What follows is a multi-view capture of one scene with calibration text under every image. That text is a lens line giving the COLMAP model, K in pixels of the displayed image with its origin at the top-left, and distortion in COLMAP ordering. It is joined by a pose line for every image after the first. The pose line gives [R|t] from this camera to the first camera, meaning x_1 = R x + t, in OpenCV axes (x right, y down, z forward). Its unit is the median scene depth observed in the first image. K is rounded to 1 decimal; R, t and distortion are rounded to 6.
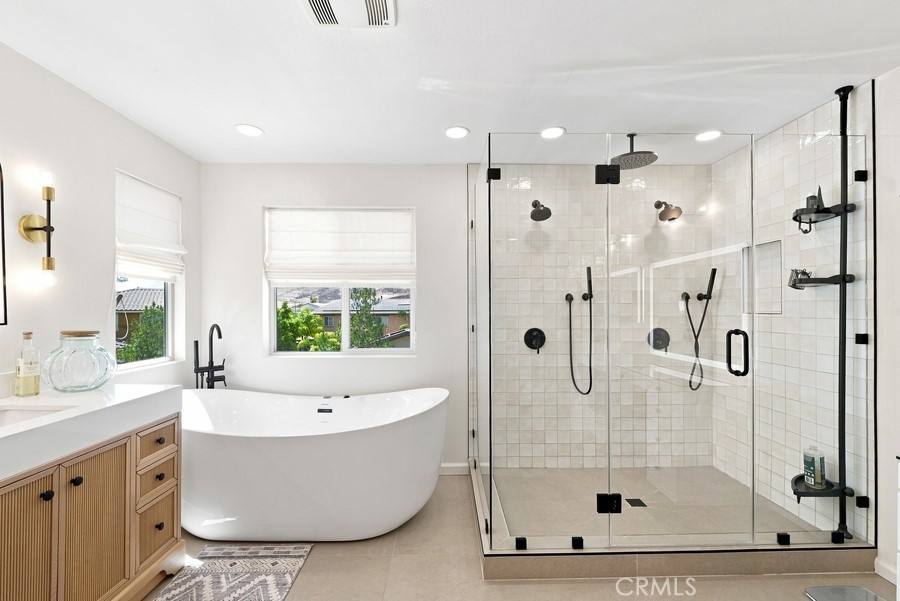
lens RADIAL K [[371.2, 0, 455.6], [0, 371.2, 307.1], [0, 0, 1]] dist [-0.019822, -0.002266]
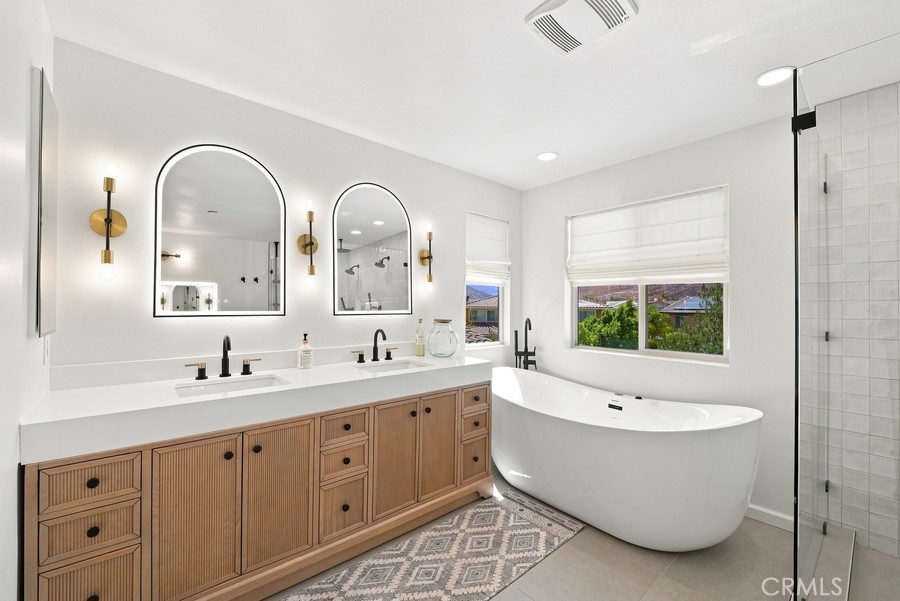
lens RADIAL K [[371.2, 0, 449.1], [0, 371.2, 299.7], [0, 0, 1]] dist [-0.019822, -0.002266]
pose [[0.613976, -0.007939, -0.789285, 0.226616], [-0.003443, 0.999913, -0.012735, 0.000552], [0.789317, 0.010537, 0.613895, 0.018054]]
